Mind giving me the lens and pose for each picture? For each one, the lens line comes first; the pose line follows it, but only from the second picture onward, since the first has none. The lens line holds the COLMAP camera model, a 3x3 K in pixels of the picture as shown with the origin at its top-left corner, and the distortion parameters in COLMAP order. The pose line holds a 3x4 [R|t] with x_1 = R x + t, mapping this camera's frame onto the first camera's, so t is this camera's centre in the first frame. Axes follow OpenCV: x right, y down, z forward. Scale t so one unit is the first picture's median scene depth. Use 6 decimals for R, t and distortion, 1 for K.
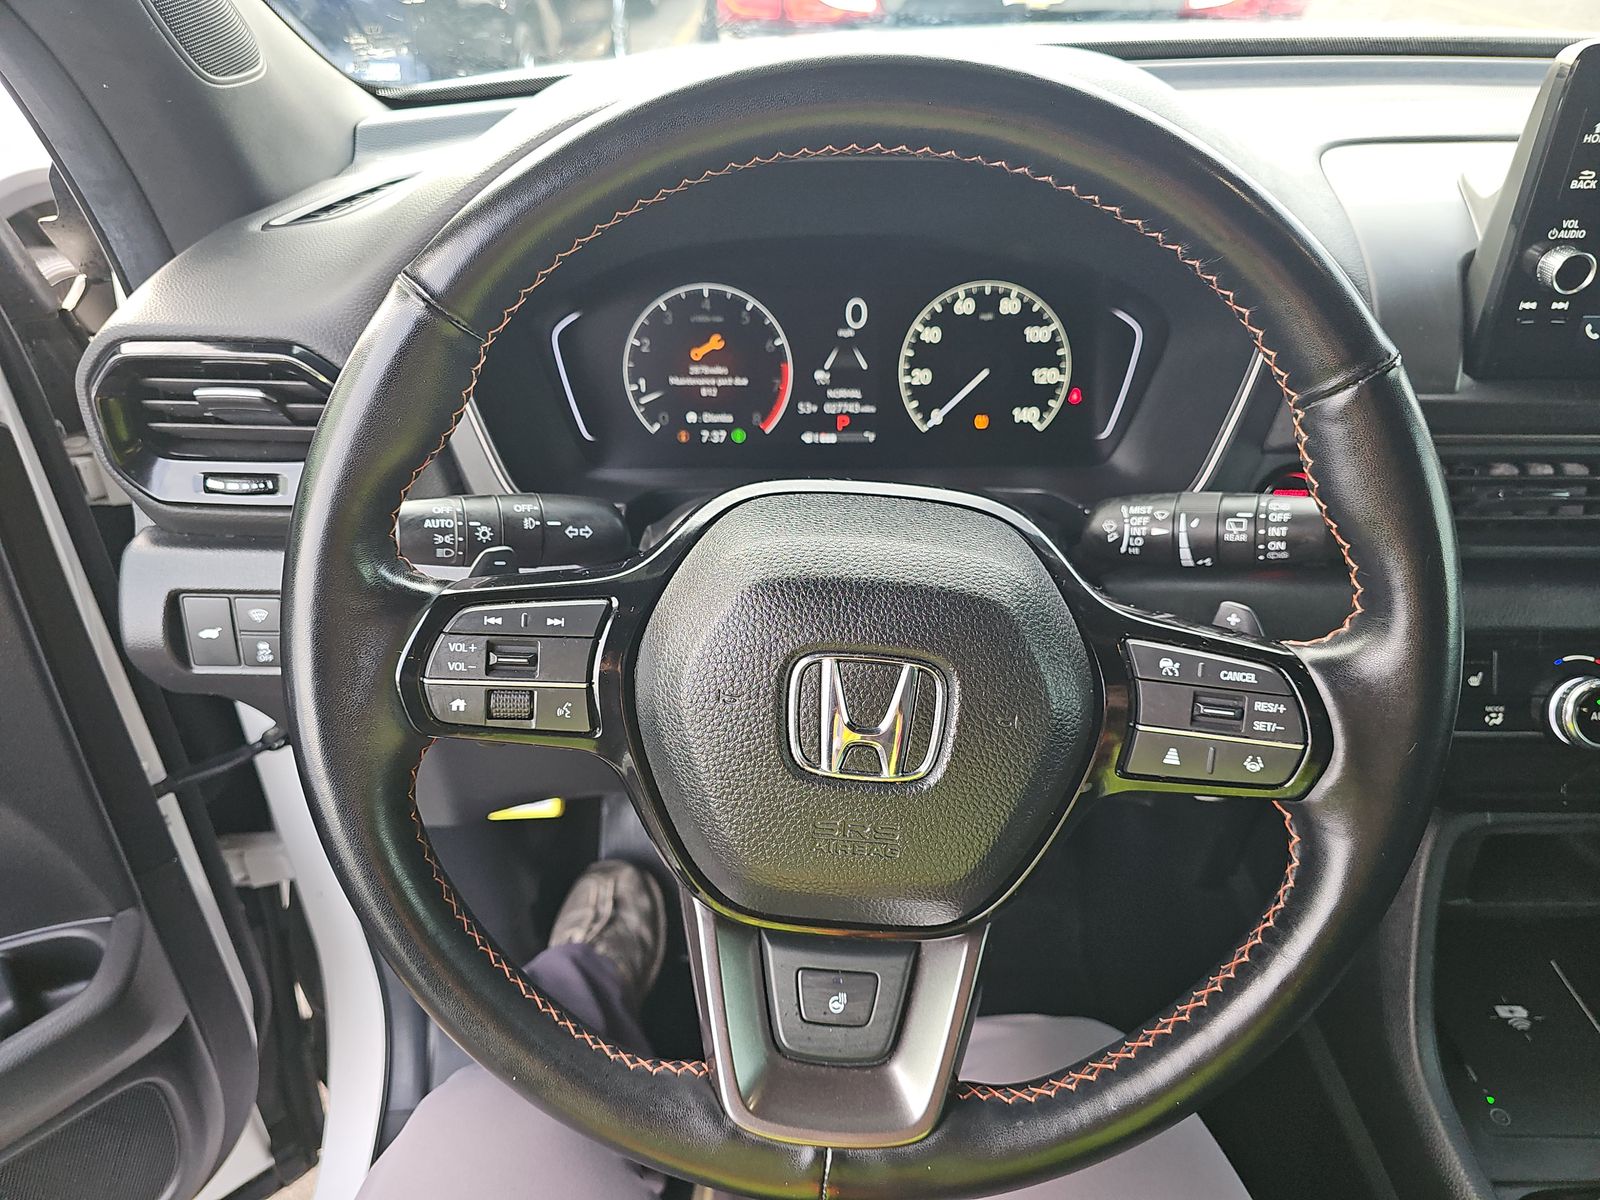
lens RADIAL K [[1080.8, 0, 805.2], [0, 1080.8, 594.4], [0, 0, 1]] dist [-0.008440, -0.004246]
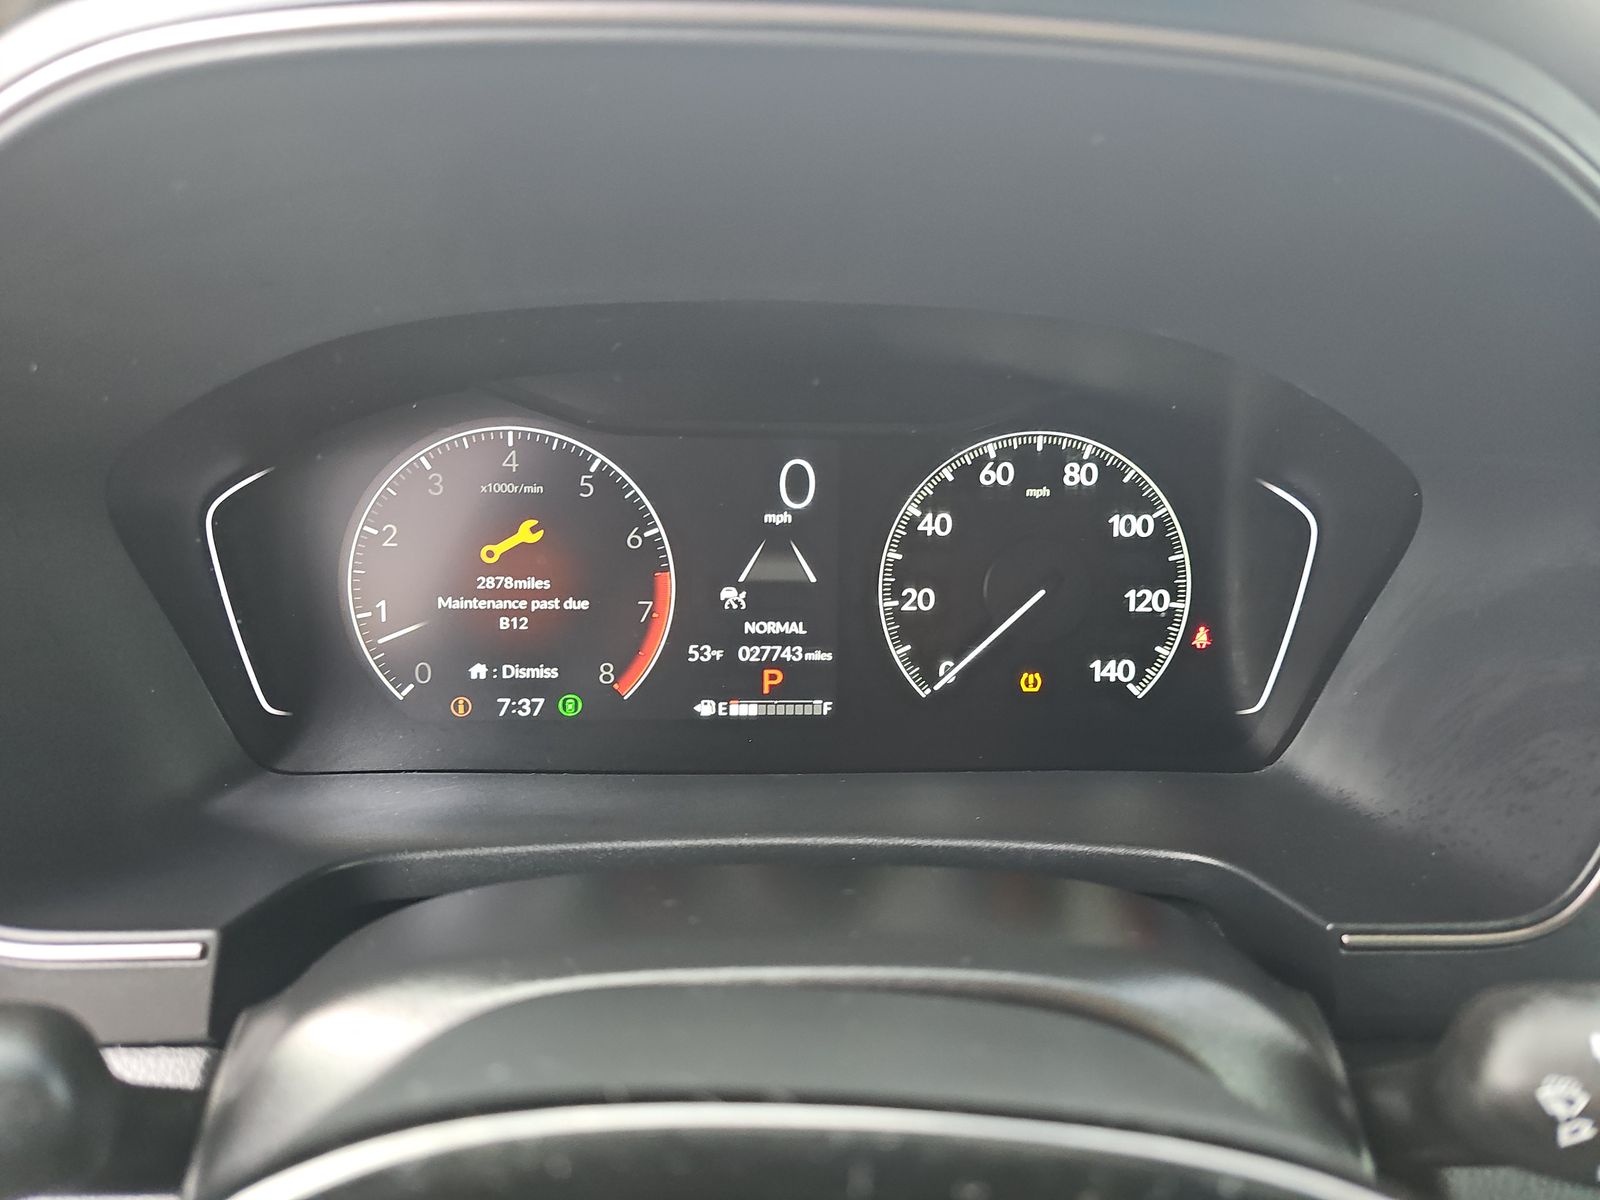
lens RADIAL K [[1080.8, 0, 802.4], [0, 1080.8, 610.2], [0, 0, 1]] dist [-0.008440, -0.004246]
pose [[0.999448, 0.015729, -0.029251, 0.065779], [-0.020061, 0.987829, -0.154246, -0.111955], [0.026469, 0.154748, 0.987599, 0.467069]]
